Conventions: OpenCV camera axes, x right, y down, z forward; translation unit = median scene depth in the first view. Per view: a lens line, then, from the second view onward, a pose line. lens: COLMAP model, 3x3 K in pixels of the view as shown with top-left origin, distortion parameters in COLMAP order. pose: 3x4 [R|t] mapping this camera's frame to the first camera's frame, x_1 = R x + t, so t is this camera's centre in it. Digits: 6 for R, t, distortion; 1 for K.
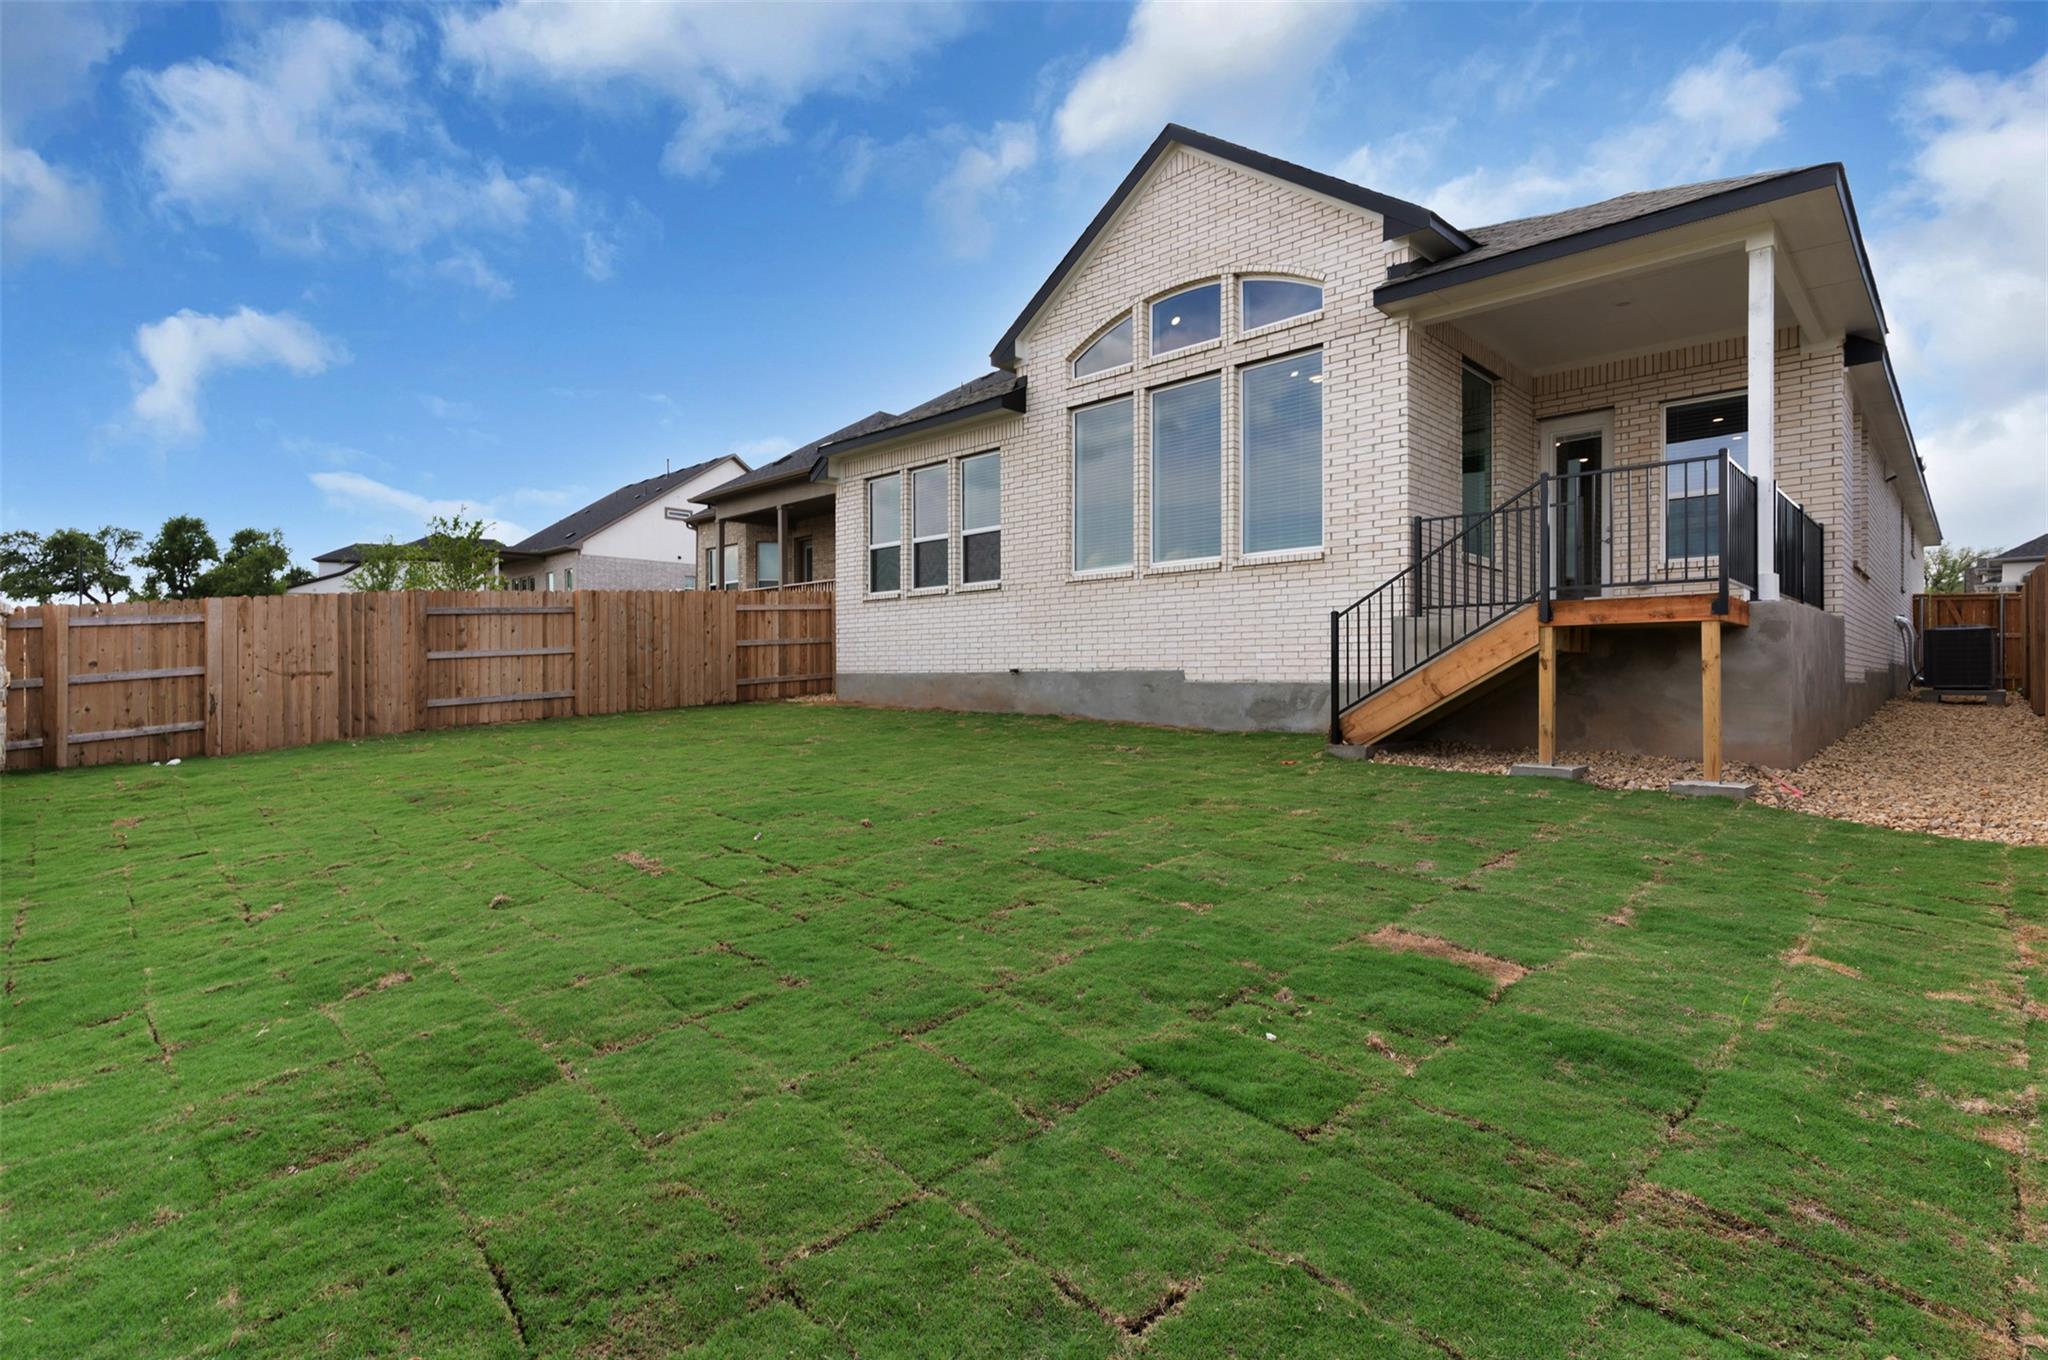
lens RADIAL K [[991.5, 0, 1015.5], [0, 991.5, 675.0], [0, 0, 1]] dist [0.000381, 0.000857]
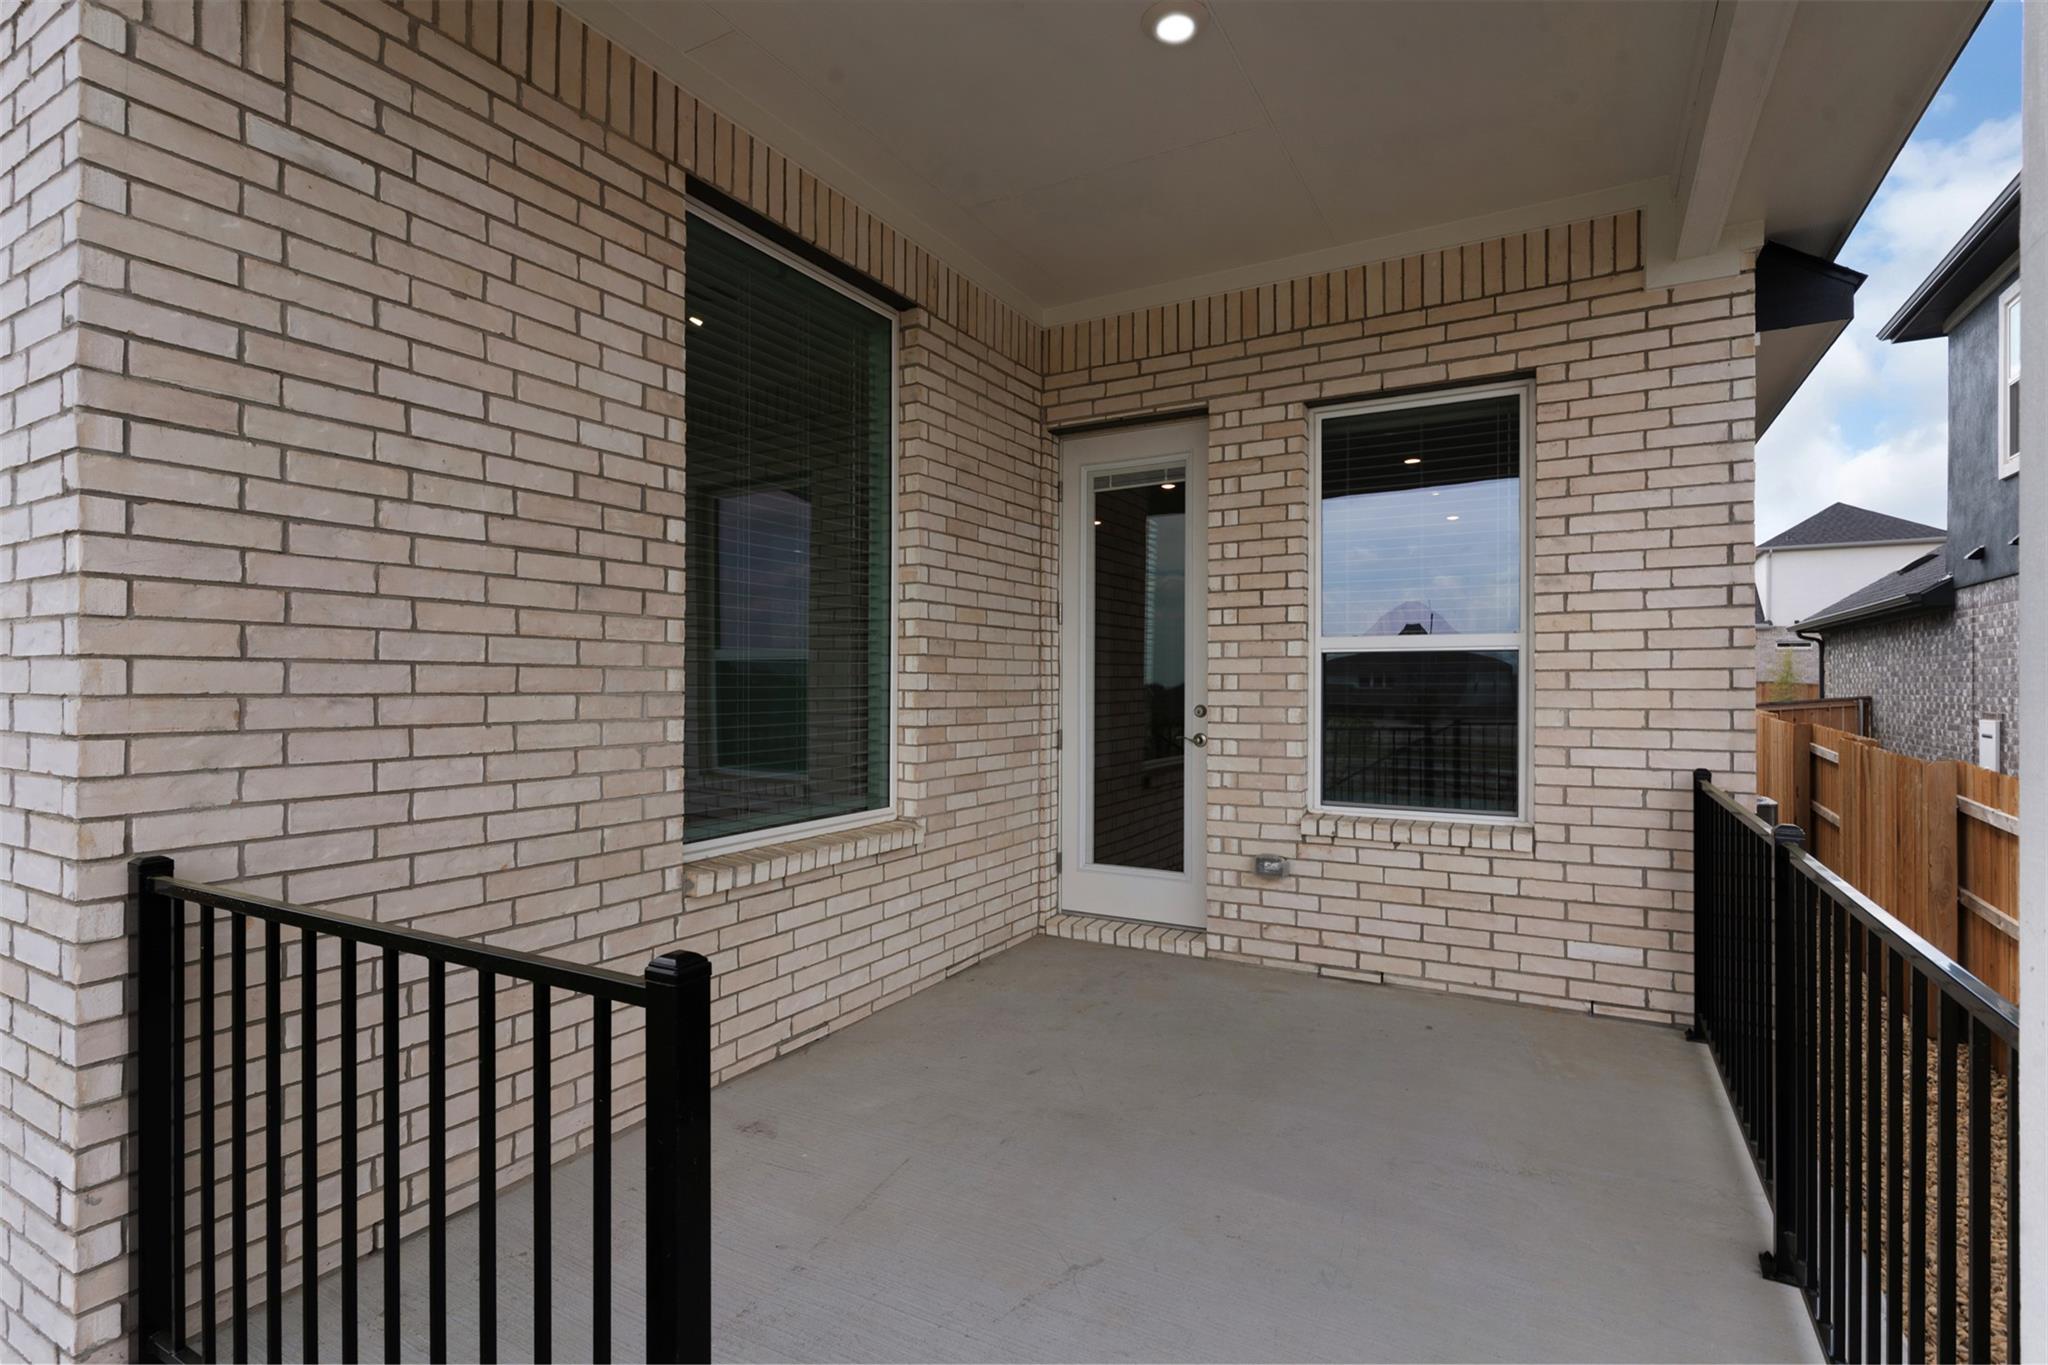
lens RADIAL K [[991.5, 0, 1025.6], [0, 991.5, 685.5], [0, 0, 1]] dist [0.000381, 0.000857]
pose [[0.962447, 0.002500, 0.271458, 0.440433], [-0.001741, 0.999994, -0.003036, -0.164168], [-0.271464, 0.002449, 0.962445, 0.659663]]
